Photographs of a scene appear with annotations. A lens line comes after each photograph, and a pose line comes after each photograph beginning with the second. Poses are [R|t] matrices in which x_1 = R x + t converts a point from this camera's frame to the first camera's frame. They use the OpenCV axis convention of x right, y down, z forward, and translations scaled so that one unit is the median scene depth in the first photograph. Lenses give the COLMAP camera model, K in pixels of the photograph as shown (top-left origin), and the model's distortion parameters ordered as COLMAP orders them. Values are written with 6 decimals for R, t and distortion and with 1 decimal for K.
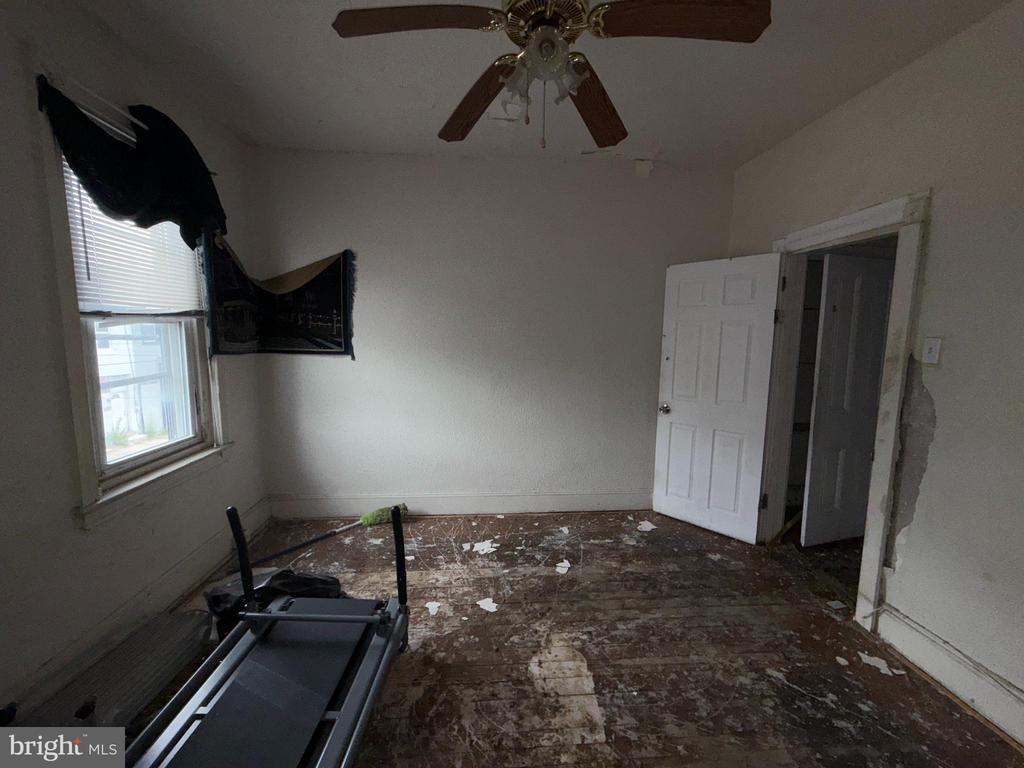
lens RADIAL K [[408.7, 0, 510.9], [0, 408.7, 383.9], [0, 0, 1]] dist [0.000179, 0.000085]
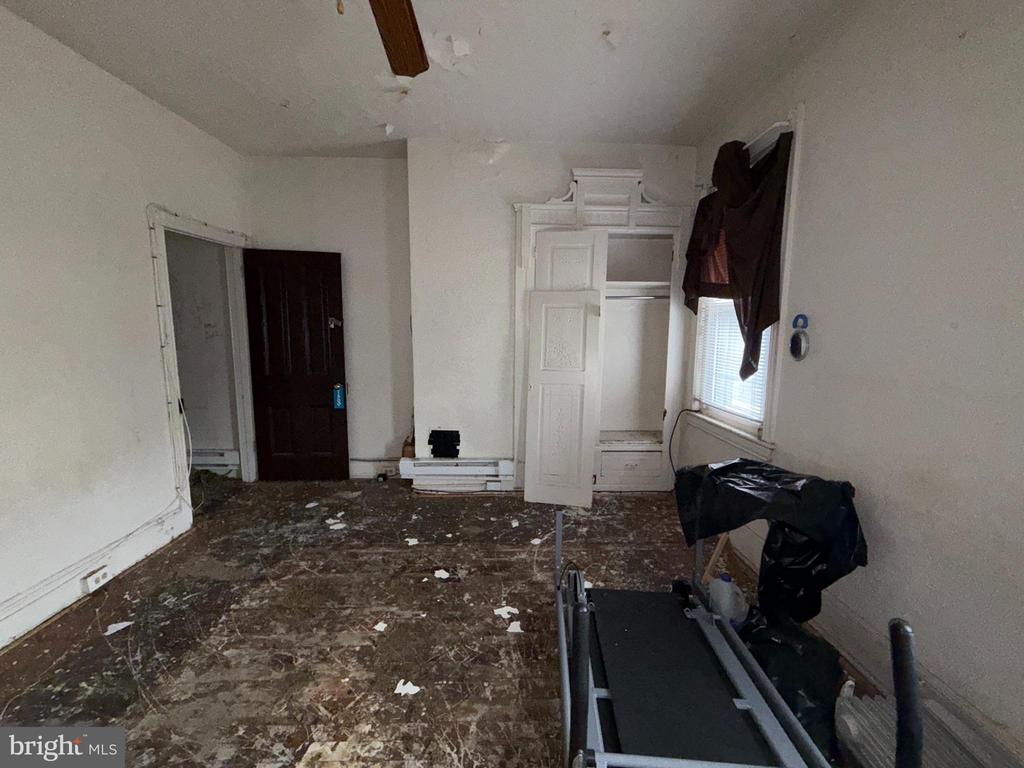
lens RADIAL K [[408.7, 0, 512.6], [0, 408.7, 385.4], [0, 0, 1]] dist [0.000179, 0.000085]
pose [[-0.998316, -0.025230, 0.052234, -0.175499], [-0.011763, 0.969804, 0.243600, -0.093246], [-0.056803, 0.242575, -0.968468, 1.203217]]
